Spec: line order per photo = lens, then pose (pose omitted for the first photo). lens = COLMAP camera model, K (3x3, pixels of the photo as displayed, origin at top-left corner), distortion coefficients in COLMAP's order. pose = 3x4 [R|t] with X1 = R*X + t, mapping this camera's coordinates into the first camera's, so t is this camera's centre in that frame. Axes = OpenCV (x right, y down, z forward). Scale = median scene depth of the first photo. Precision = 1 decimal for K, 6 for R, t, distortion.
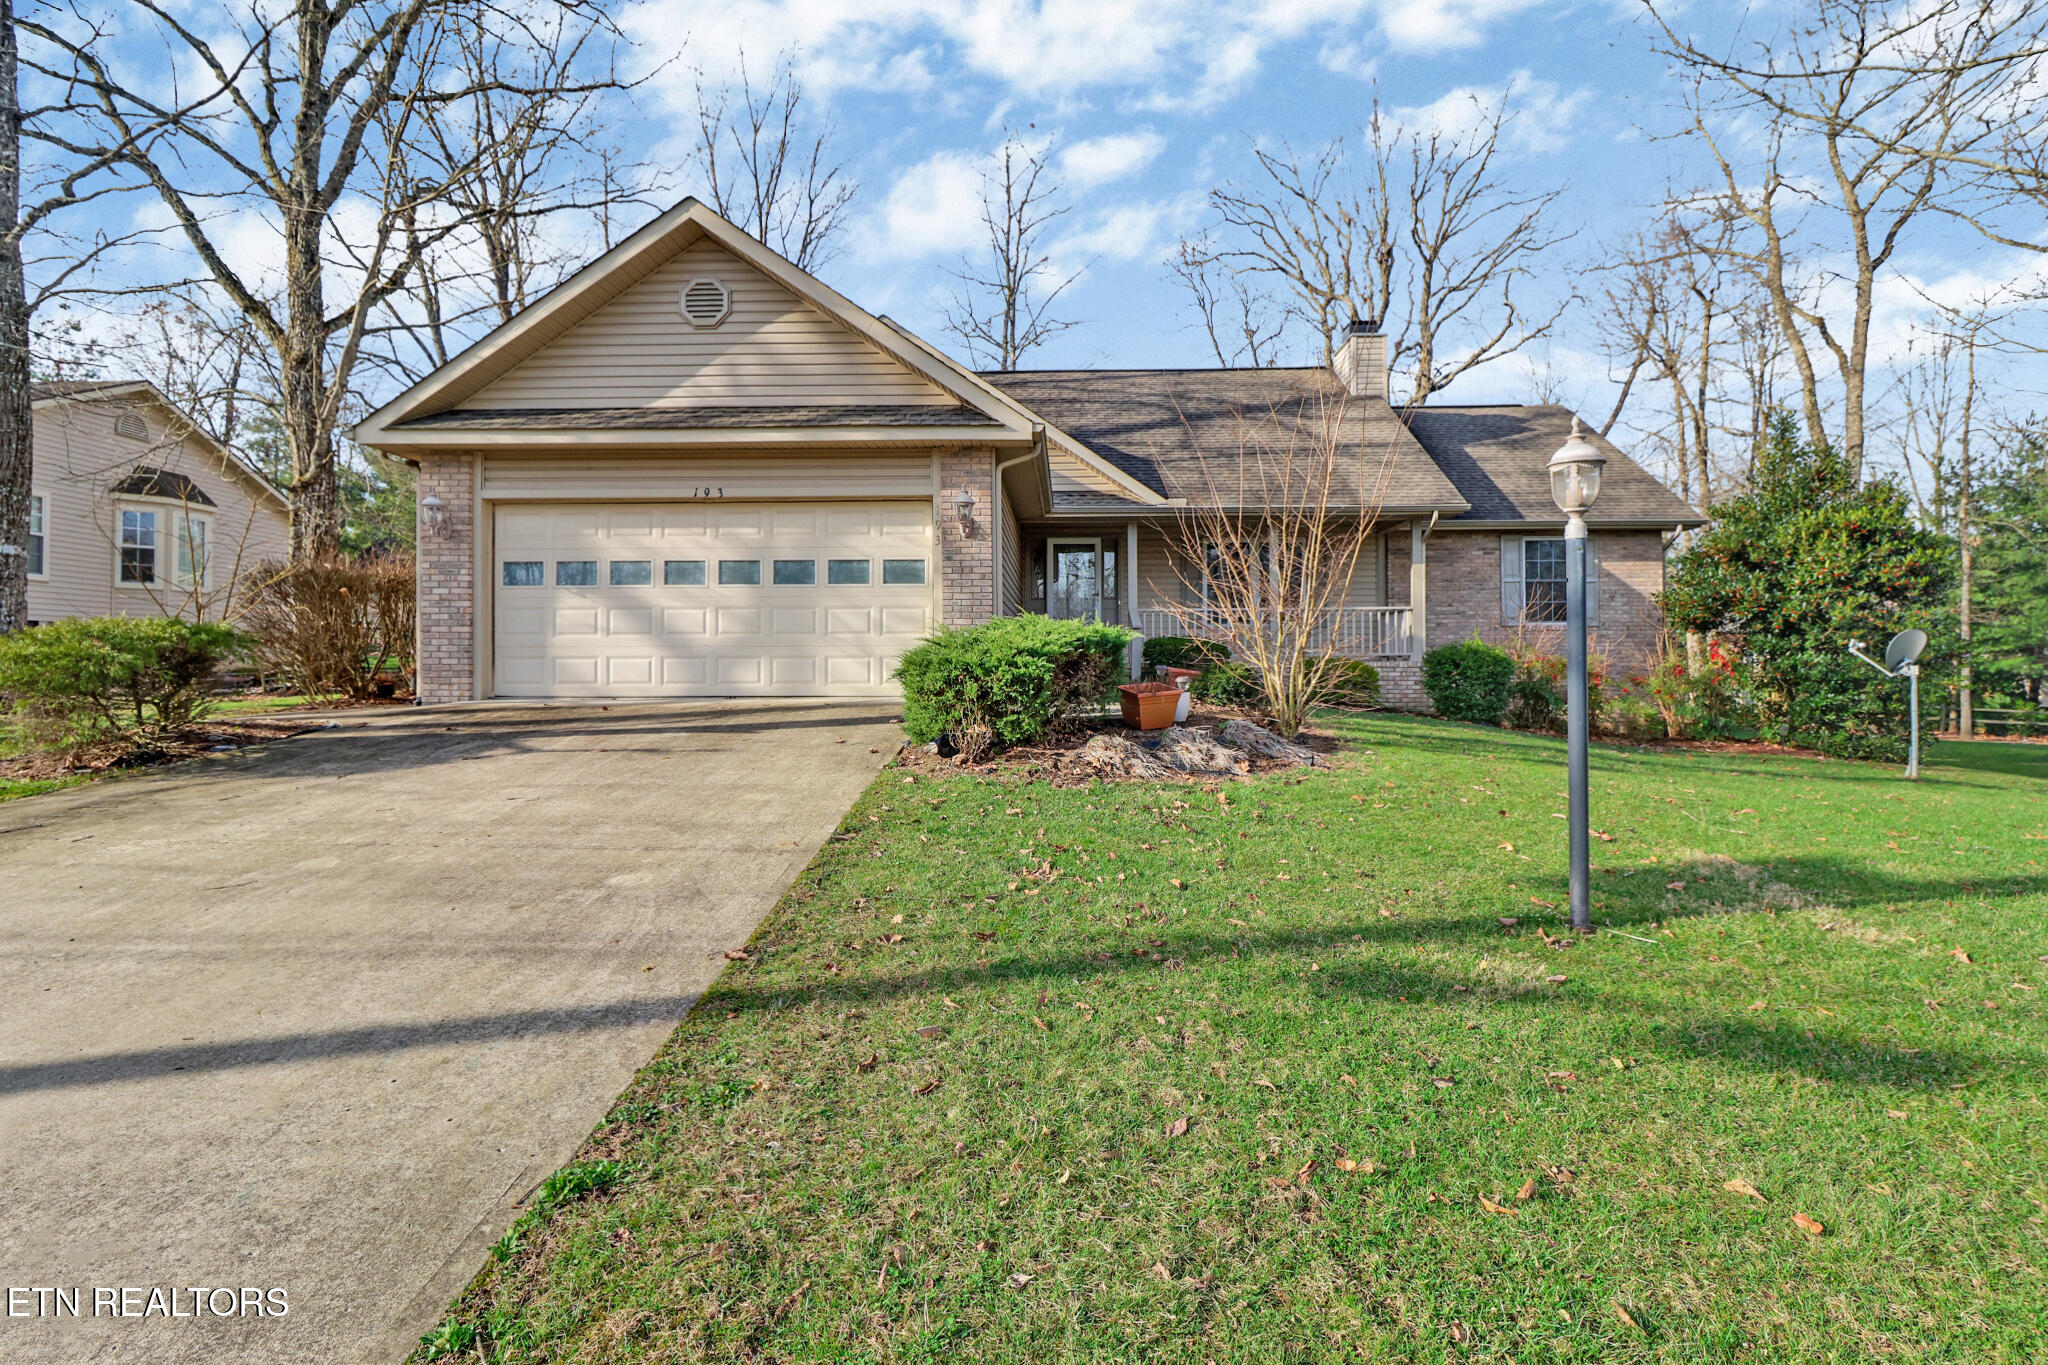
lens RADIAL K [[1018.4, 0, 1023.5], [0, 1018.4, 683.2], [0, 0, 1]] dist [0.002145, -0.001011]
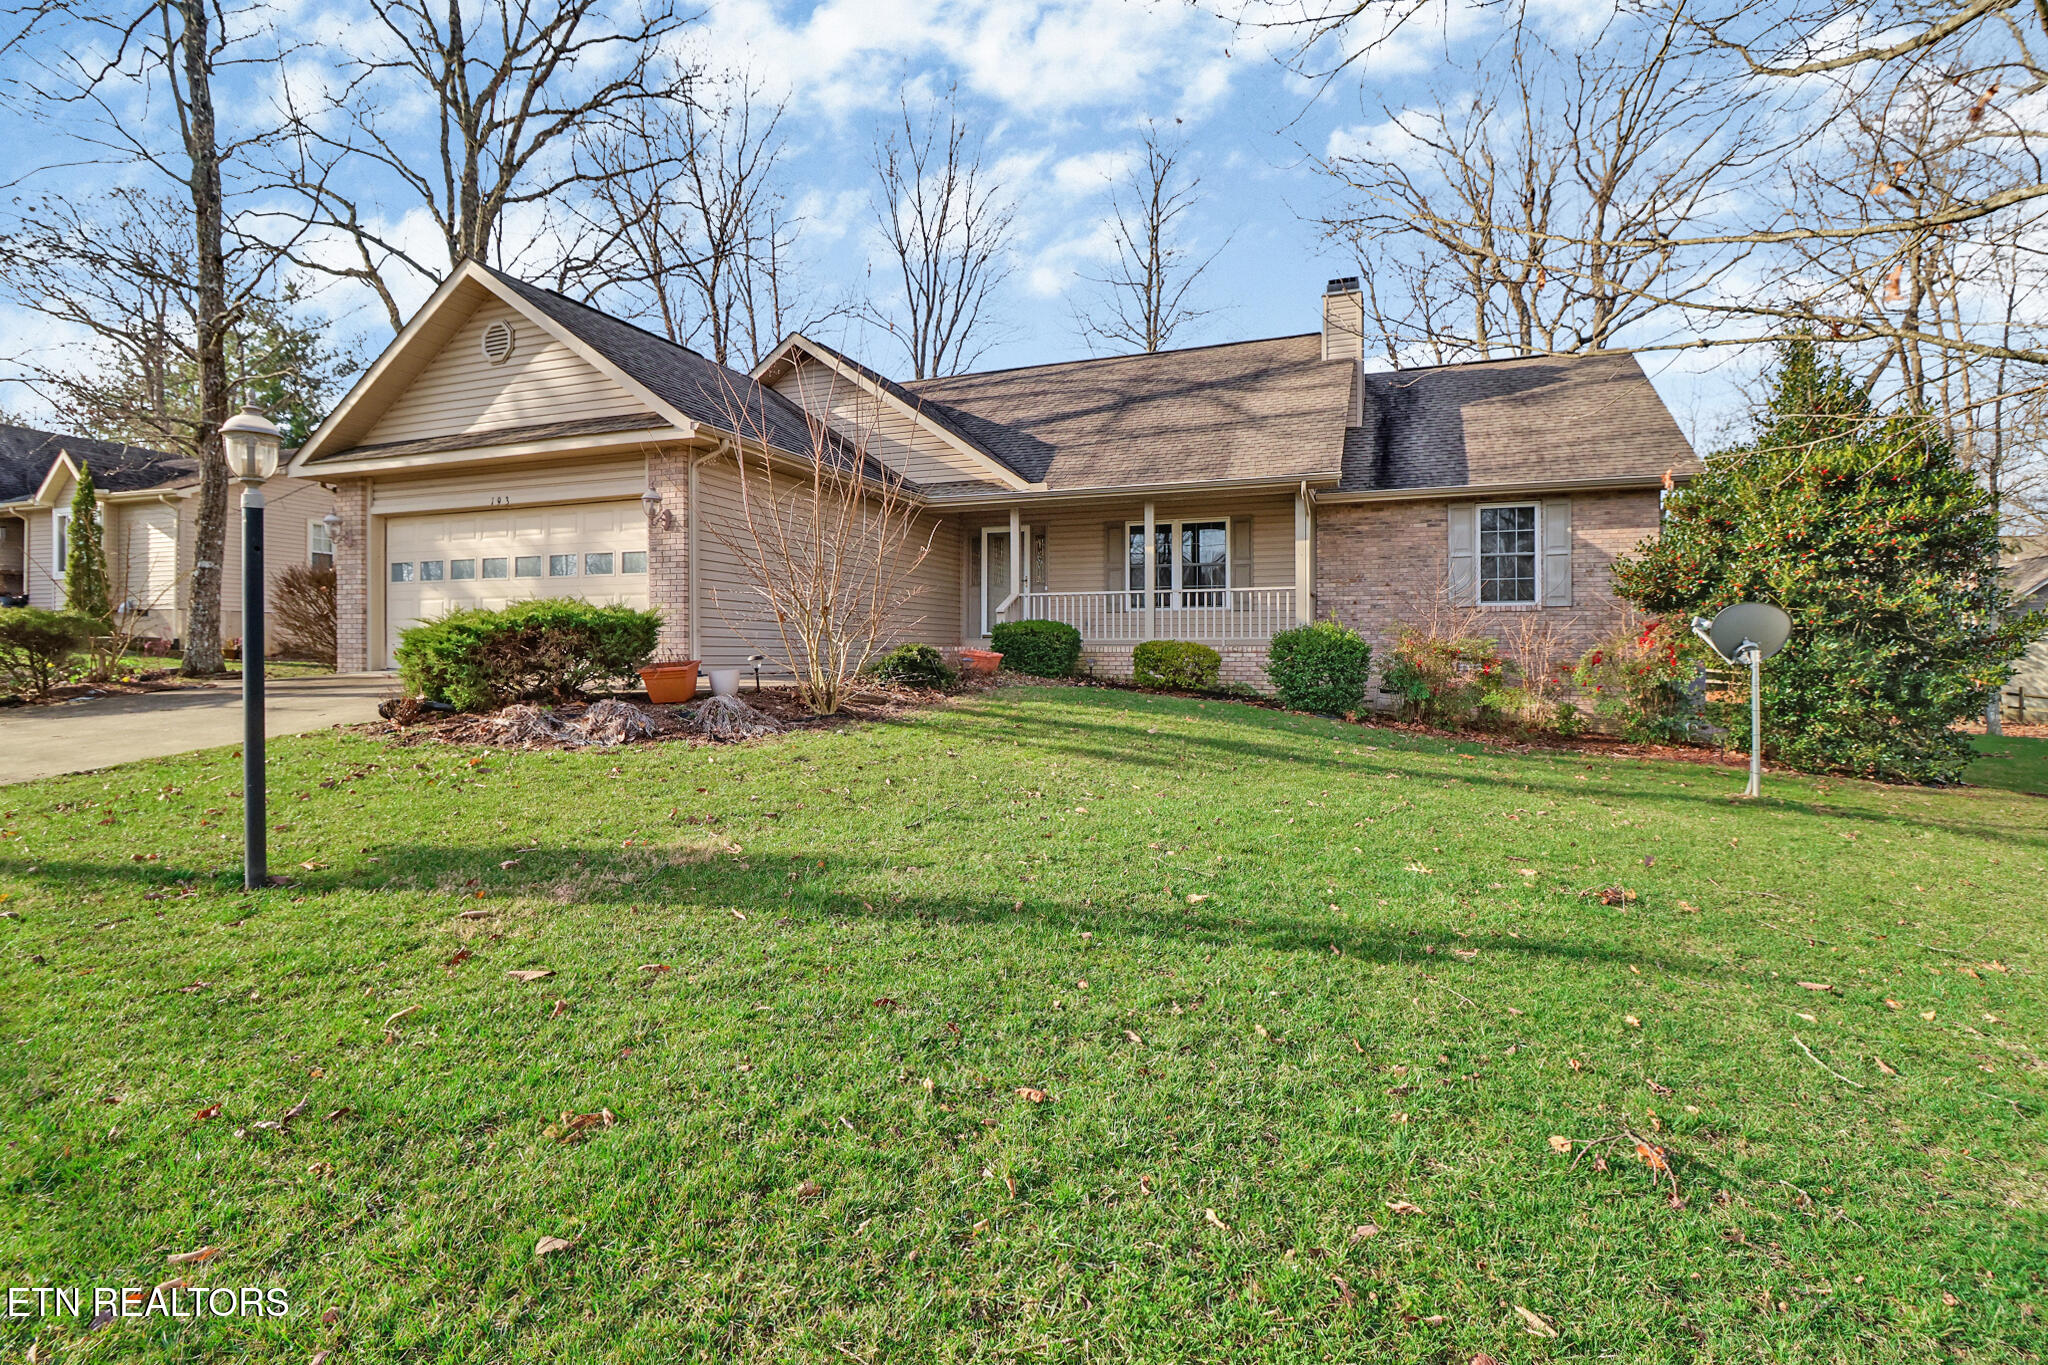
lens RADIAL K [[951.6, 0, 1024.8], [0, 951.6, 672.4], [0, 0, 1]] dist [0.010153, -0.012757]
pose [[0.940011, 0.012575, -0.340911, 0.582339], [-0.011819, 0.999921, 0.004295, 0.002138], [0.340938, -0.000008, 0.940086, 0.138841]]
